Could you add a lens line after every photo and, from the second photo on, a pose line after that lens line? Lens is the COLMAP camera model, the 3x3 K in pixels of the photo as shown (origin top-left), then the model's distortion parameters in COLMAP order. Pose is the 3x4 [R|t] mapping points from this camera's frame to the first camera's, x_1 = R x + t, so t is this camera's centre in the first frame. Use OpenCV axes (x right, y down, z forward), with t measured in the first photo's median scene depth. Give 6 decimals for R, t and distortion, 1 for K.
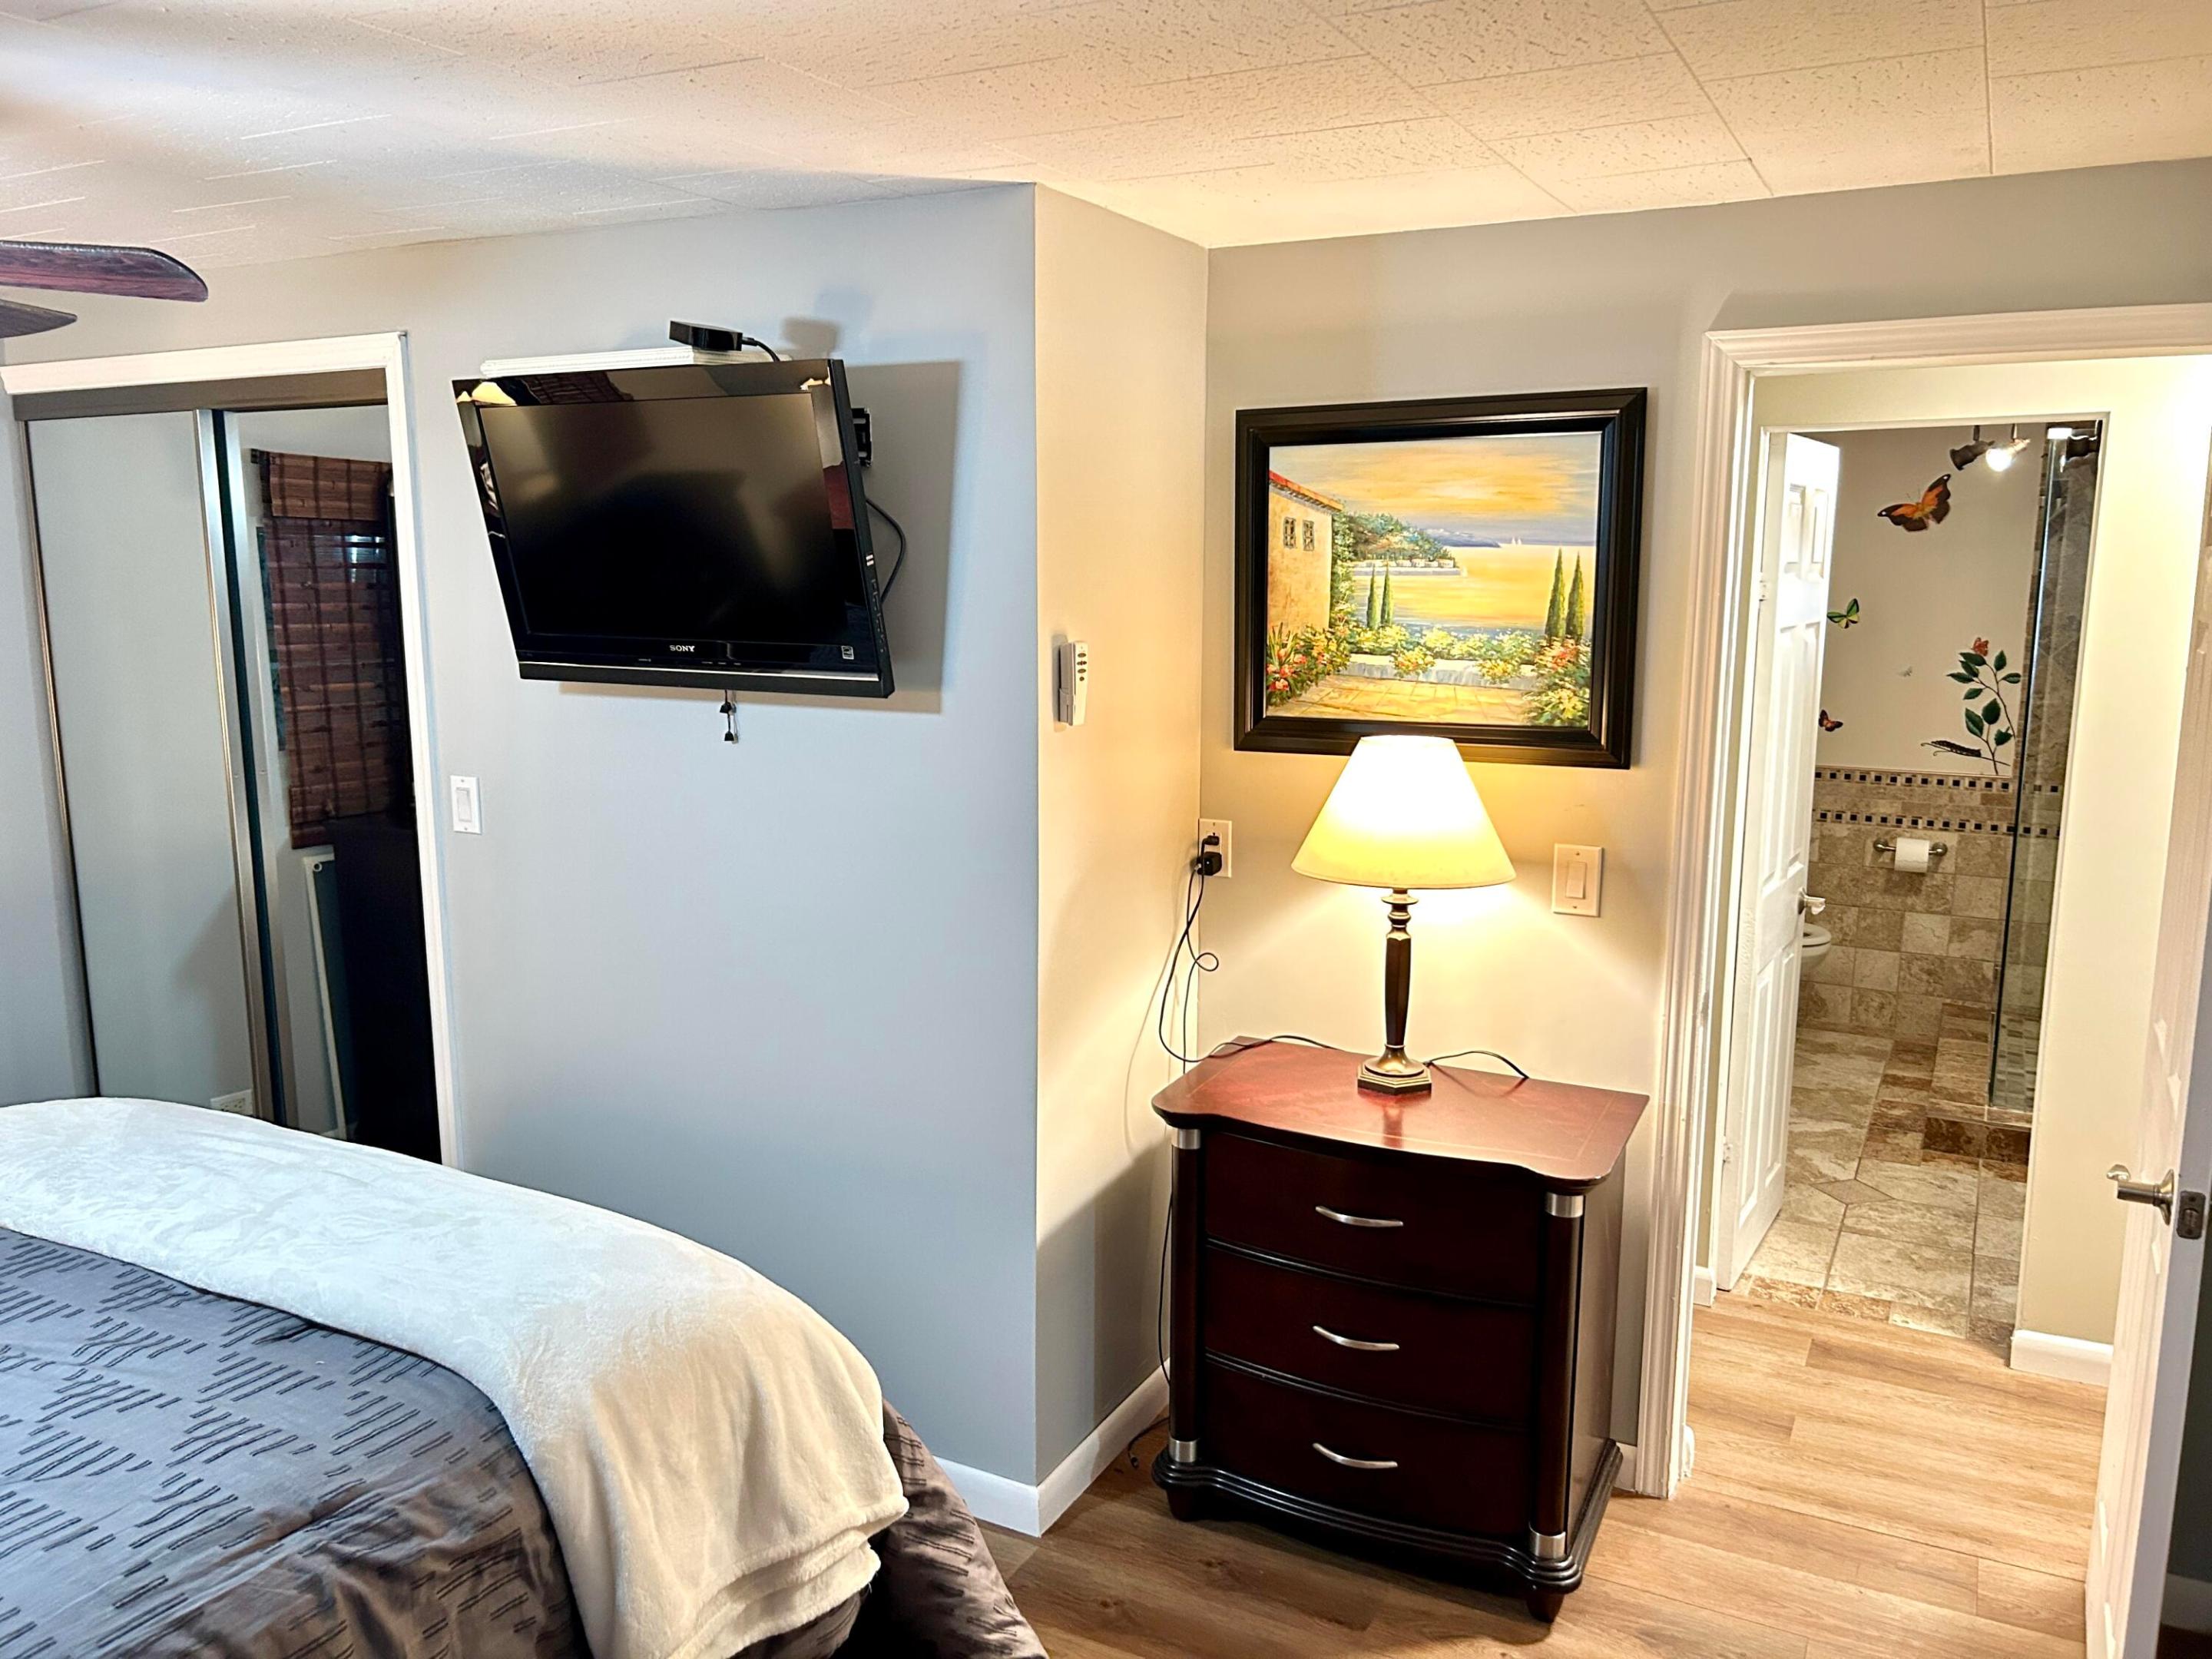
lens RADIAL K [[1696.2, 0, 1110.4], [0, 1696.2, 859.5], [0, 0, 1]] dist [0.017522, -0.008078]
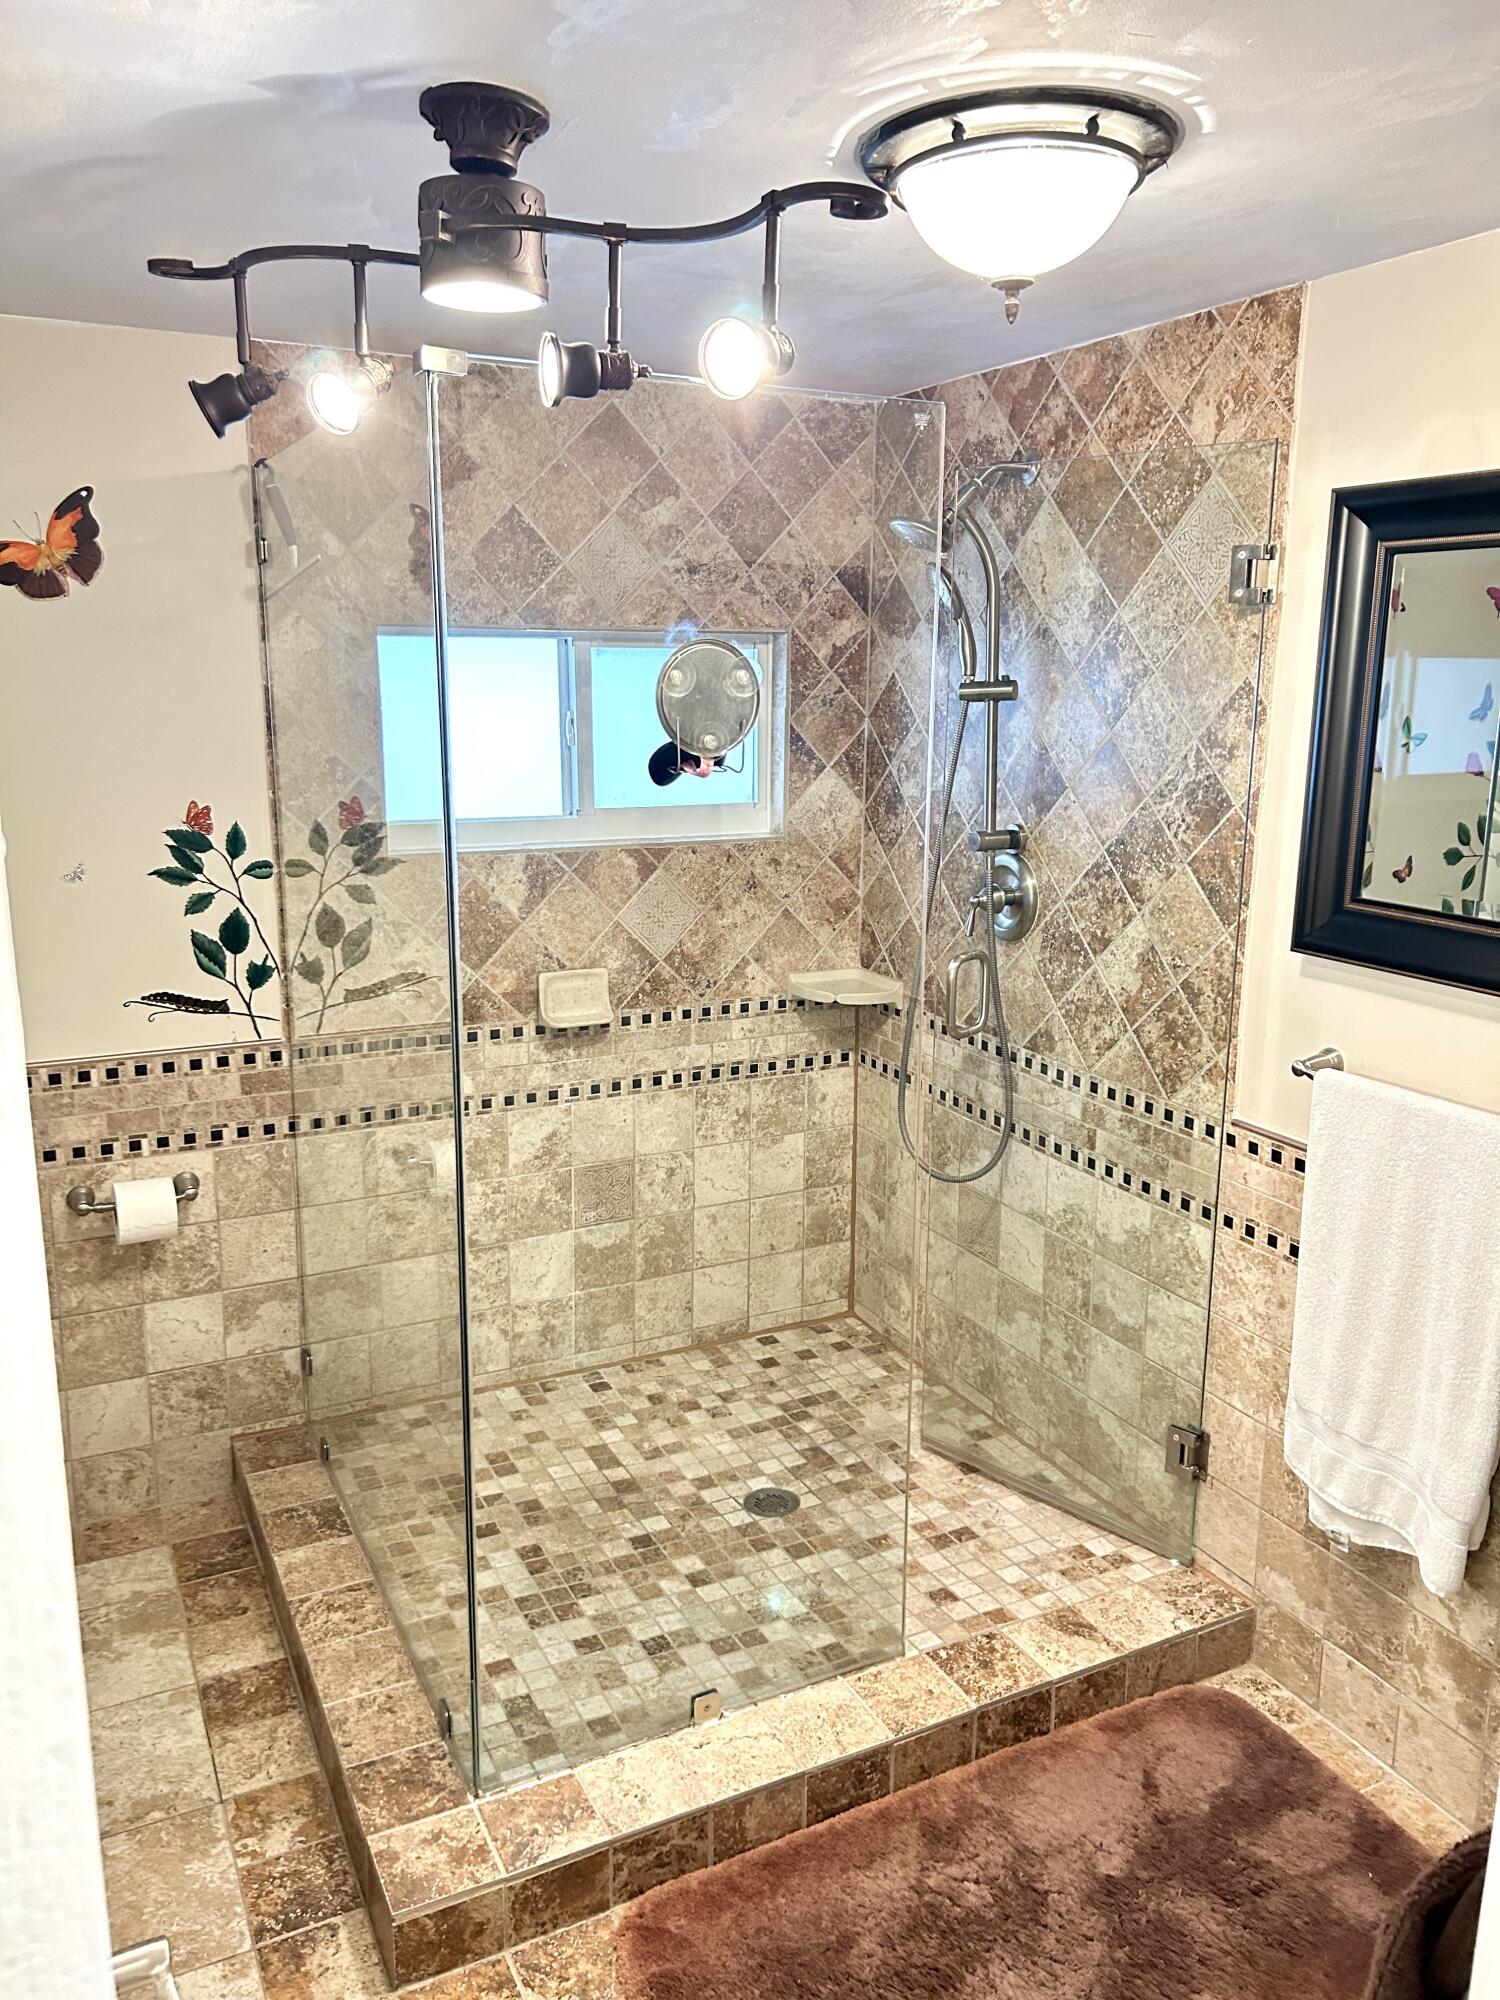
lens RADIAL K [[1533.7, 0, 760.8], [0, 1533.7, 1000.9], [0, 0, 1]] dist [0.017522, -0.008078]
pose [[0.583957, -0.168142, 0.794181, 0.211668], [0.130194, 0.985049, 0.112822, -0.097822], [-0.801277, 0.037515, 0.597117, 0.555529]]
